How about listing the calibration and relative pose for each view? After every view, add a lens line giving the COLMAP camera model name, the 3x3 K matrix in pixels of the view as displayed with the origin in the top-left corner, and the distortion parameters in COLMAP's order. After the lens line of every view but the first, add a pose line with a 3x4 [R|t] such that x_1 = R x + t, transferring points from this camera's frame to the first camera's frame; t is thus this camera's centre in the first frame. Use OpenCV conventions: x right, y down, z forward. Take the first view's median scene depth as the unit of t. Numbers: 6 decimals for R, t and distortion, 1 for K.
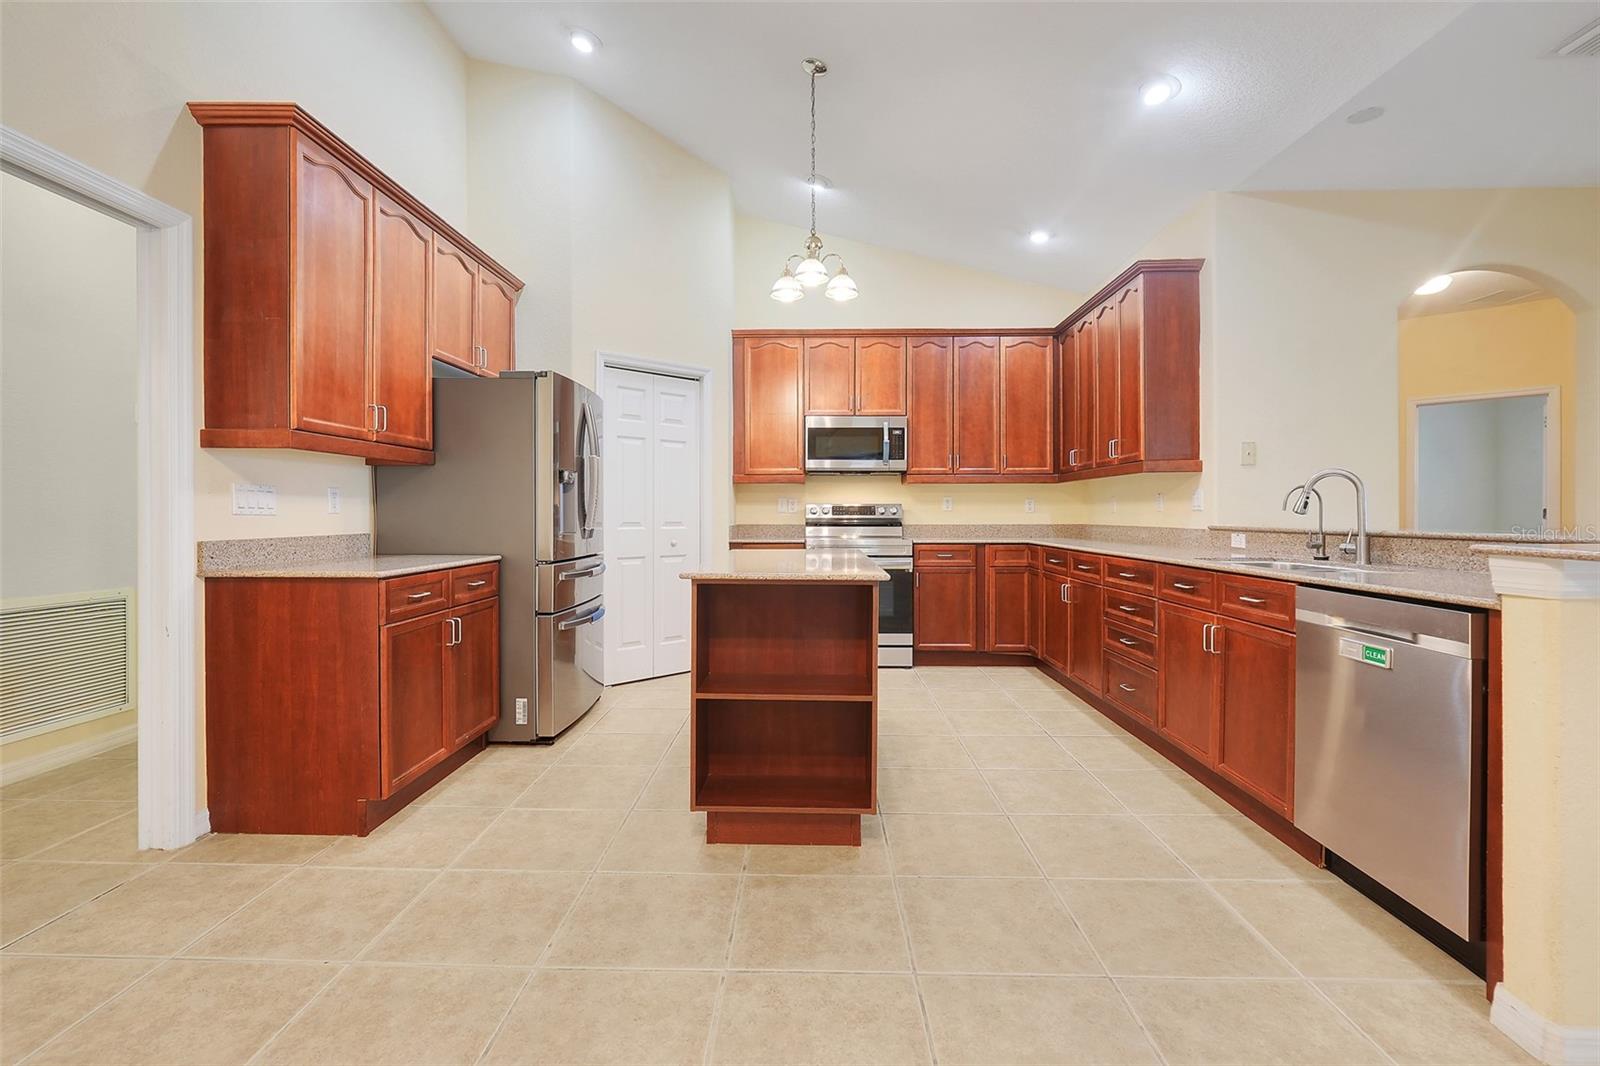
lens RADIAL K [[724.1, 0, 796.0], [0, 724.1, 515.0], [0, 0, 1]] dist [-0.005437, 0.000142]
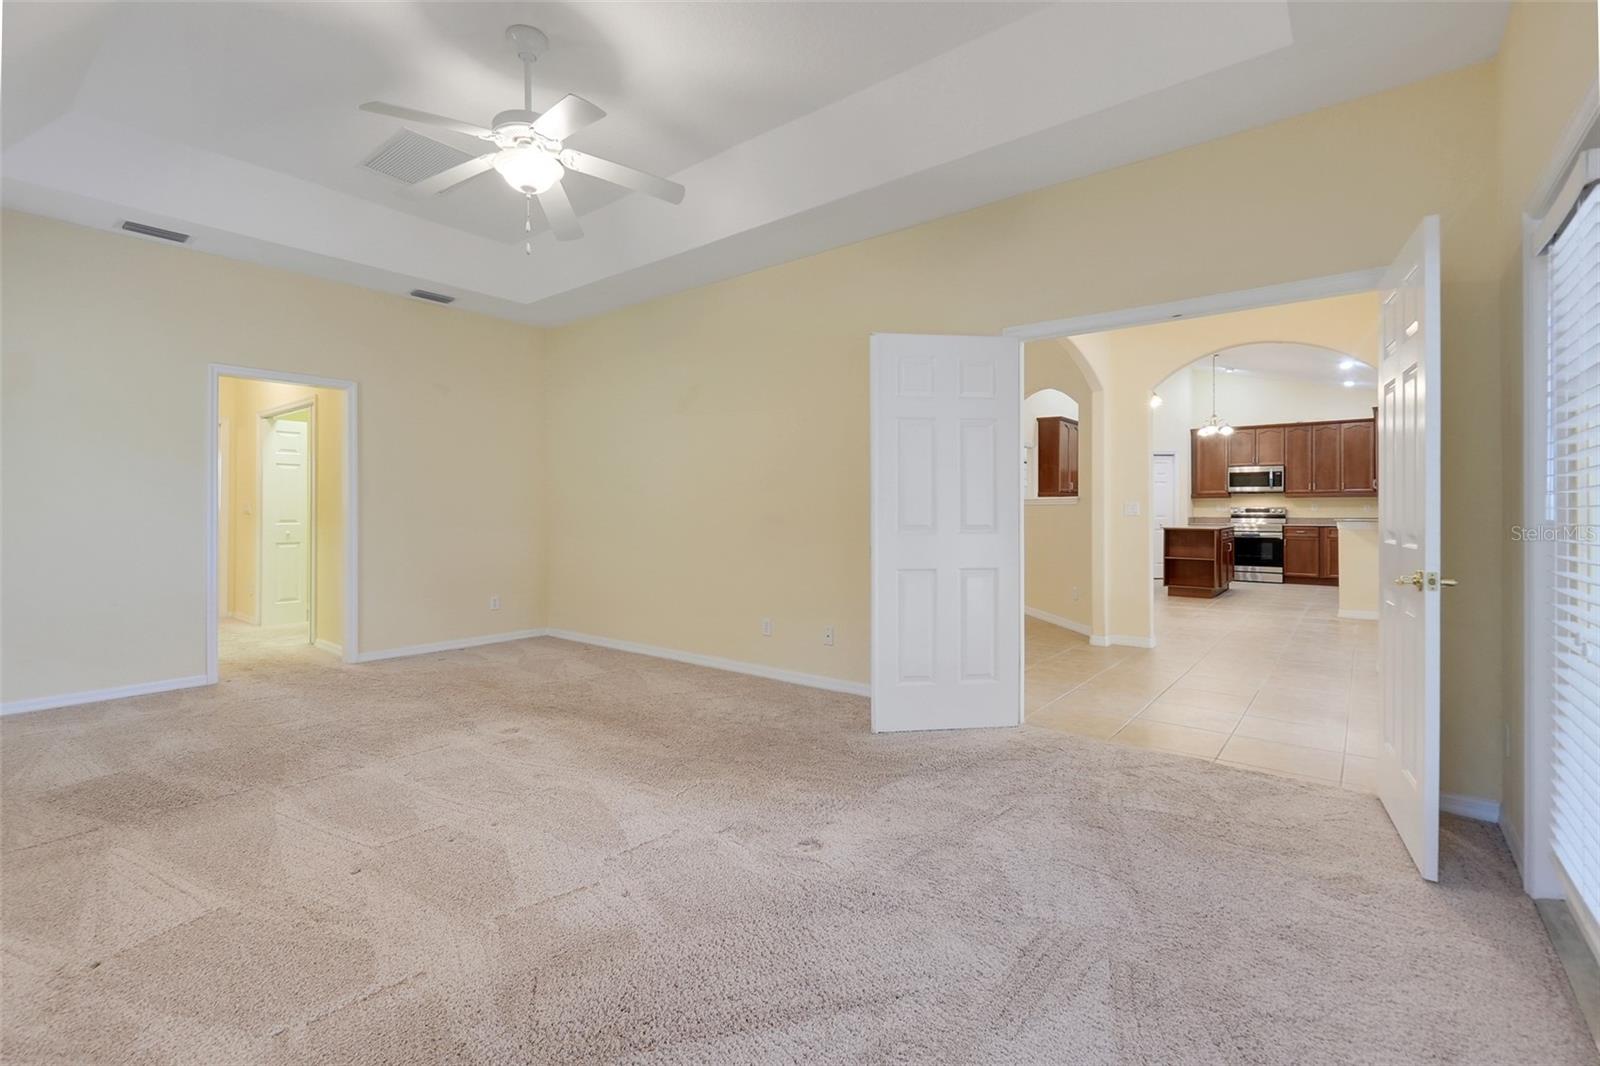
lens RADIAL K [[724.1, 0, 796.0], [0, 724.1, 515.0], [0, 0, 1]] dist [-0.005437, 0.000142]
pose [[0.801766, 0.003328, -0.597629, 0.359647], [-0.001343, 0.999992, 0.003767, 0.000607], [0.597636, -0.002217, 0.801764, -2.009158]]
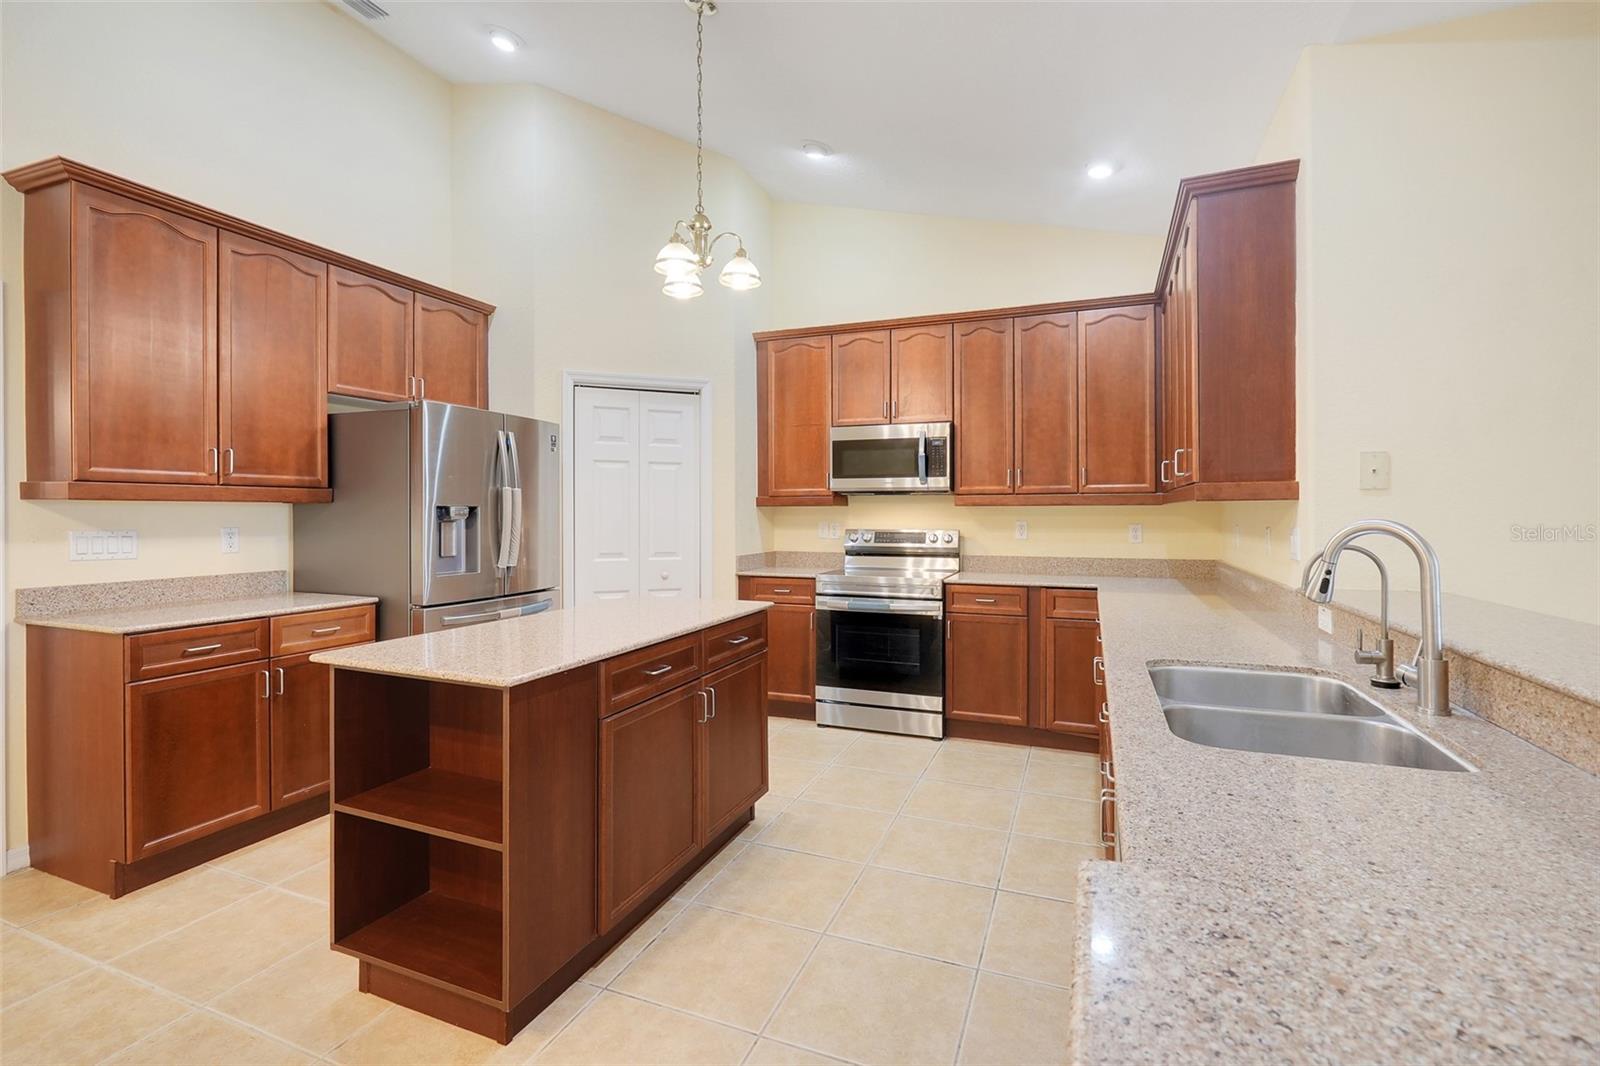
lens RADIAL K [[724.1, 0, 796.0], [0, 724.1, 515.0], [0, 0, 1]] dist [-0.005437, 0.000142]
pose [[0.935711, 0.002163, -0.352761, 0.366584], [-0.002243, 0.999997, 0.000182, -0.044921], [0.352761, 0.000621, 0.935713, 0.253893]]
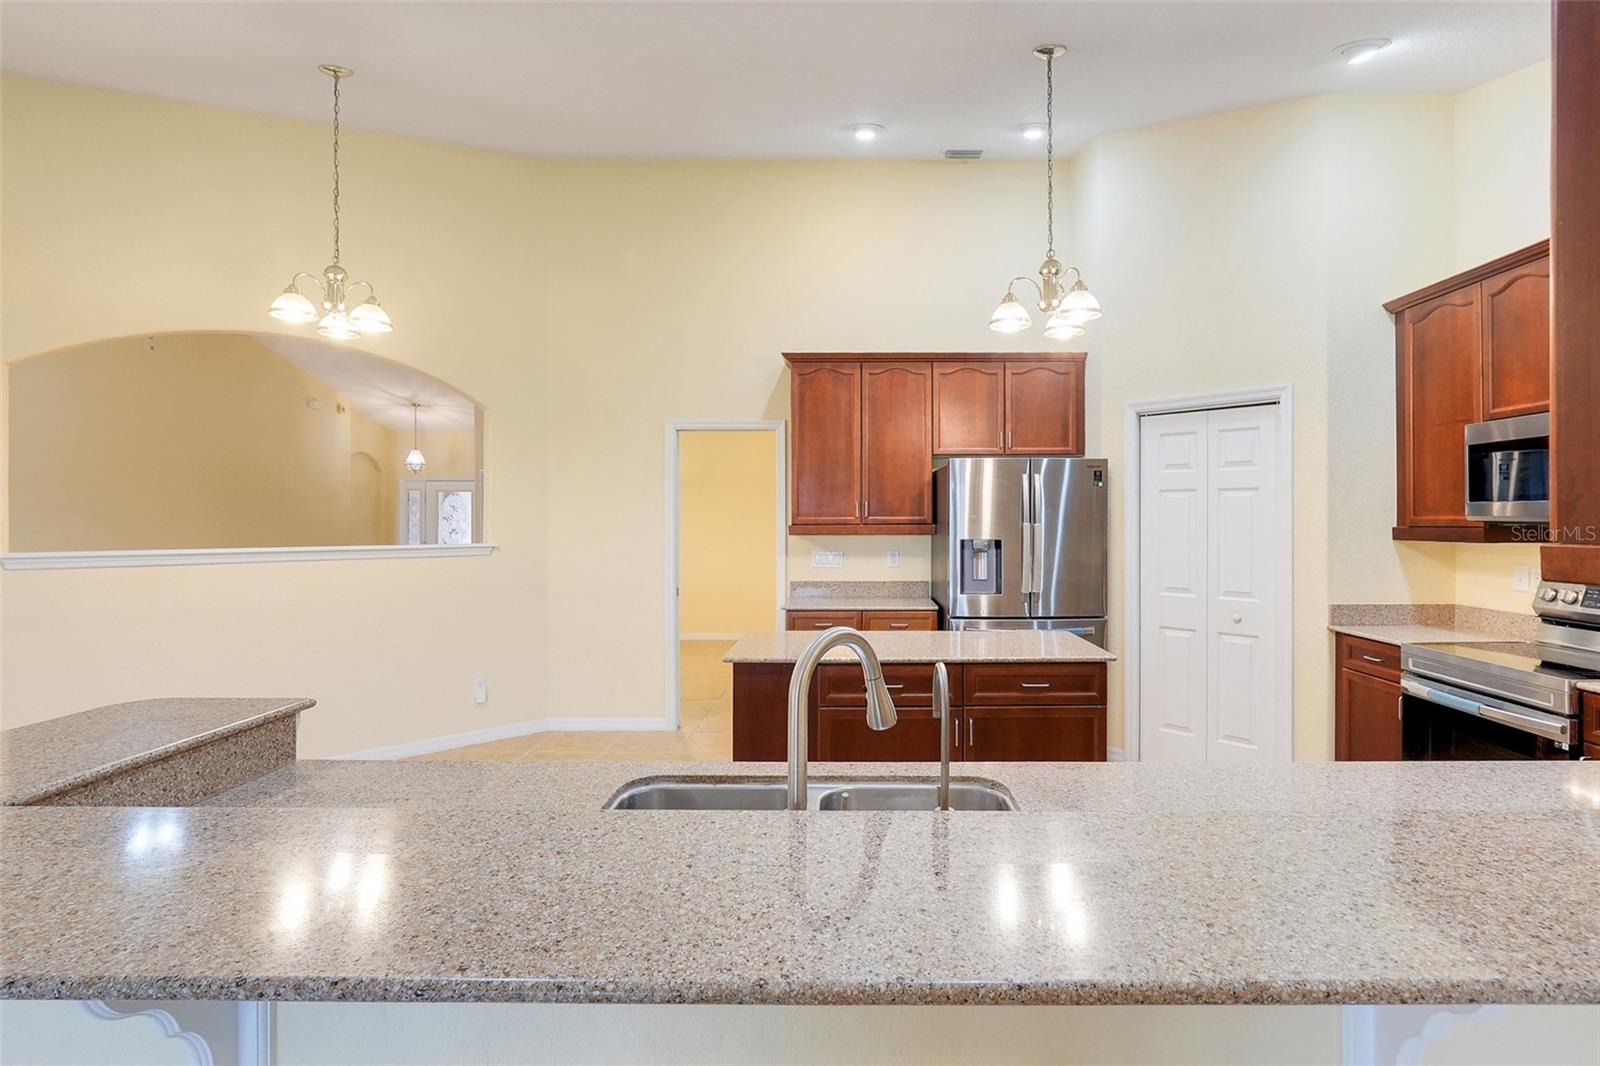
lens RADIAL K [[781.0, 0, 859.7], [0, 781.0, 525.0], [0, 0, 1]] dist [-0.001105, 0.000052]
pose [[0.031351, 0.008450, -0.999473, 0.802336], [-0.002949, 0.999961, 0.008361, -0.082966], [0.999504, 0.002685, 0.031374, 0.680736]]
